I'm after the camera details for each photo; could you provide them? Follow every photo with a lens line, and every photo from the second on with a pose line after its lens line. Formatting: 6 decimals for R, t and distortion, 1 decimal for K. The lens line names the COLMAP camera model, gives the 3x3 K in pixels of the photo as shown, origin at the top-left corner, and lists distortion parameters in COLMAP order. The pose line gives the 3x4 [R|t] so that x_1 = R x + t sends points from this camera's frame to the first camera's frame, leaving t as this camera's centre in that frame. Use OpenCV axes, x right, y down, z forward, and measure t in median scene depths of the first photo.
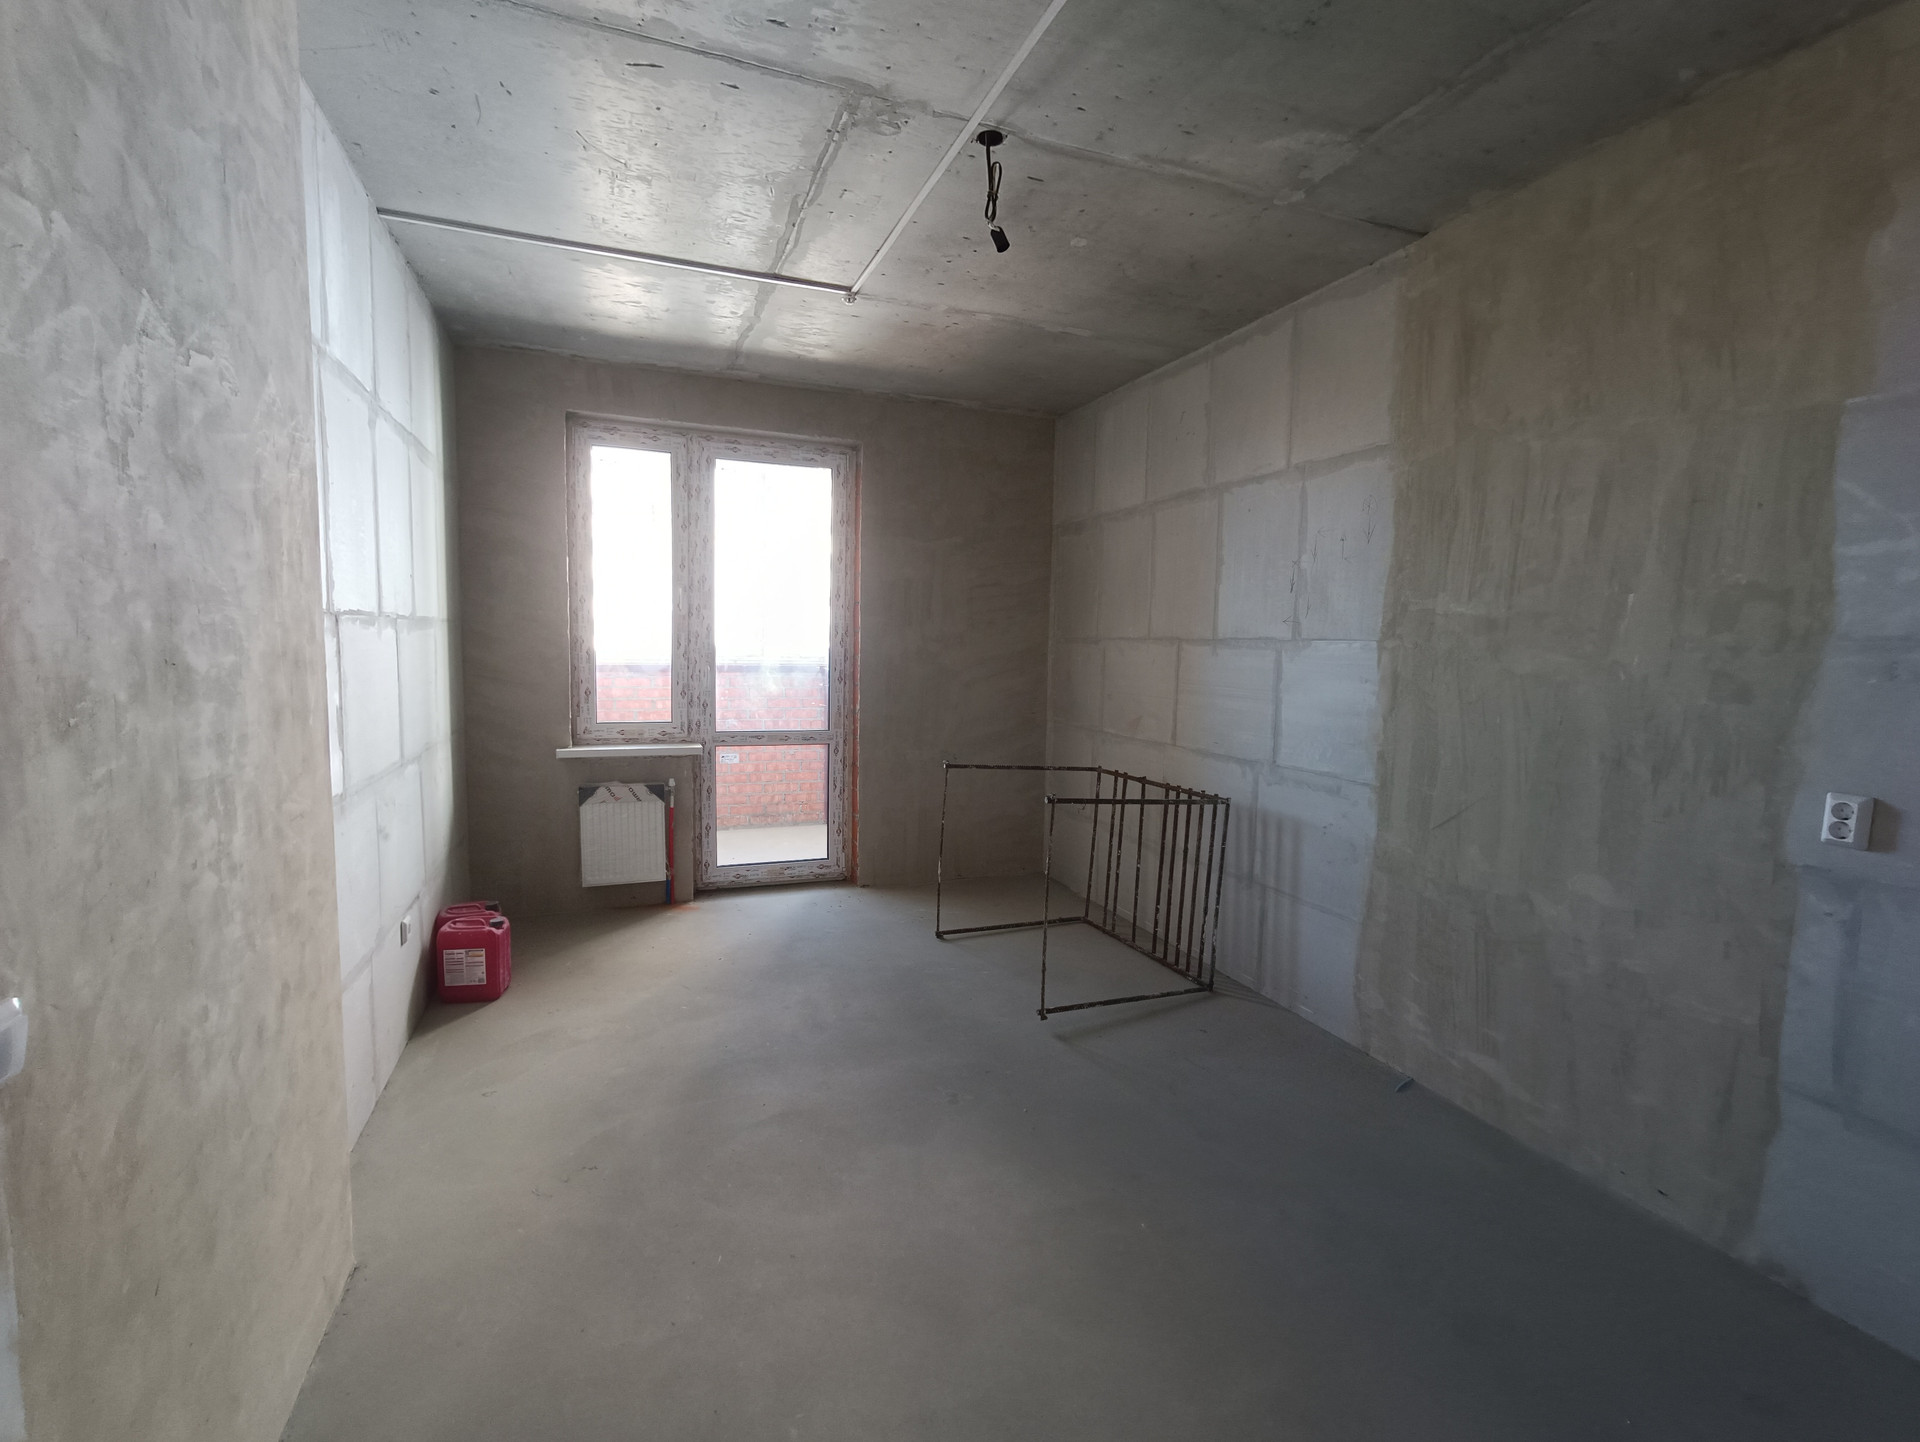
lens RADIAL K [[873.8, 0, 962.1], [0, 873.8, 733.6], [0, 0, 1]] dist [-0.004795, 0.006748]
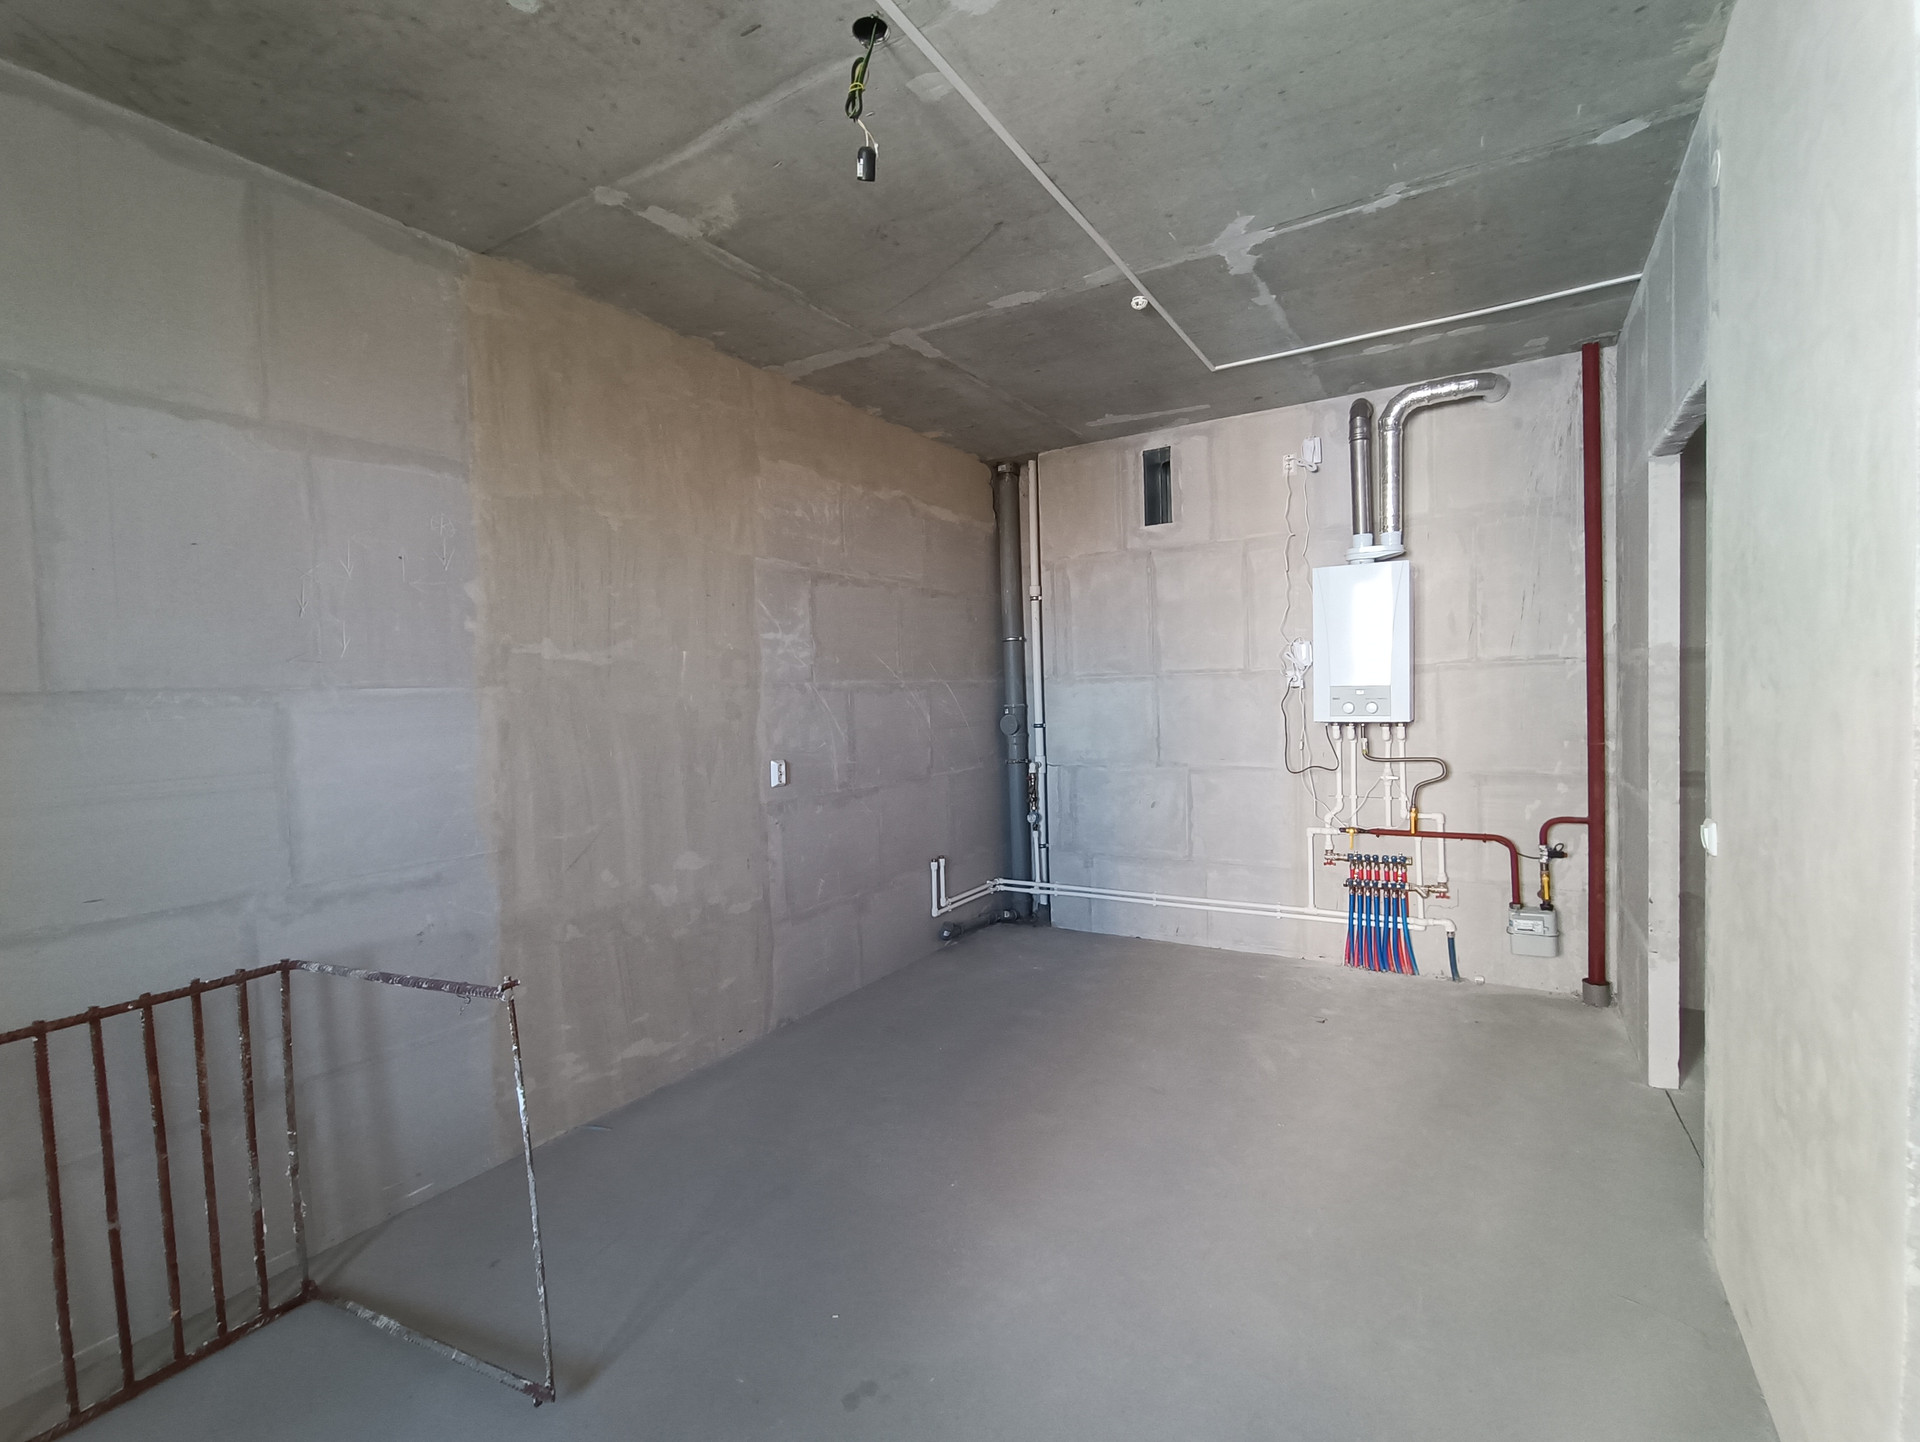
lens RADIAL K [[873.8, 0, 945.7], [0, 873.8, 724.9], [0, 0, 1]] dist [-0.004795, 0.006748]
pose [[-0.585384, -0.038129, 0.809859, -0.585616], [0.098105, 0.988222, 0.117439, -0.148504], [-0.804799, 0.148198, -0.574749, 1.333496]]
